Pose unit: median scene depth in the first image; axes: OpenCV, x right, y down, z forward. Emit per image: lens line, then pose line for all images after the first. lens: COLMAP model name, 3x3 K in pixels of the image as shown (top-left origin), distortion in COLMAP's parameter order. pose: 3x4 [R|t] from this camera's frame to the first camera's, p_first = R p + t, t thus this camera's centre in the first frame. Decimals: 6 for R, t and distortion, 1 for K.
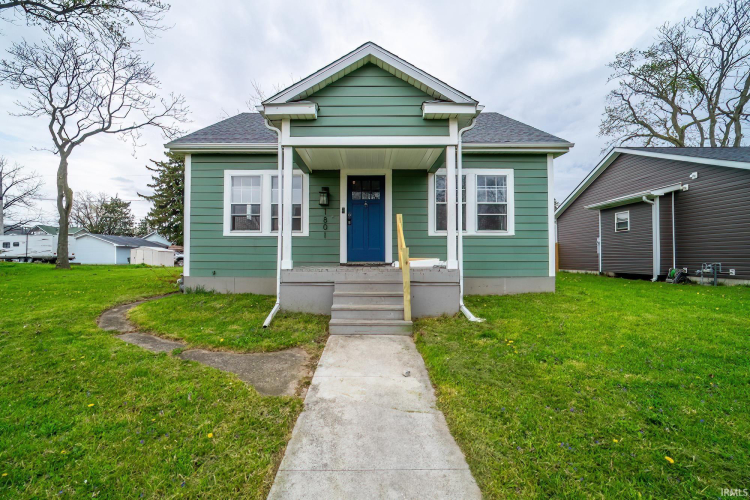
lens RADIAL K [[329.6, 0, 360.3], [0, 329.6, 253.1], [0, 0, 1]] dist [-0.002236, -0.000286]
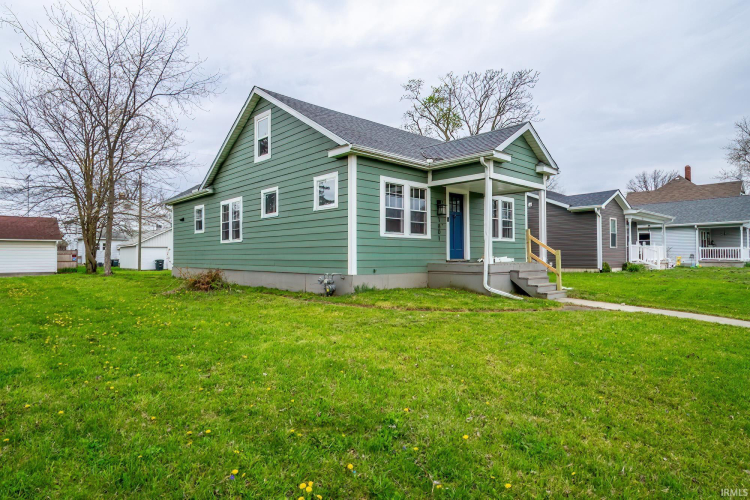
lens RADIAL K [[430.2, 0, 375.0], [0, 430.2, 250.0], [0, 0, 1]] dist [0.003294, 0.000170]
pose [[0.726701, 0.007606, 0.686912, -1.389933], [-0.003216, 0.999965, -0.007669, 0.002912], [-0.686946, 0.003364, 0.726701, -0.011822]]
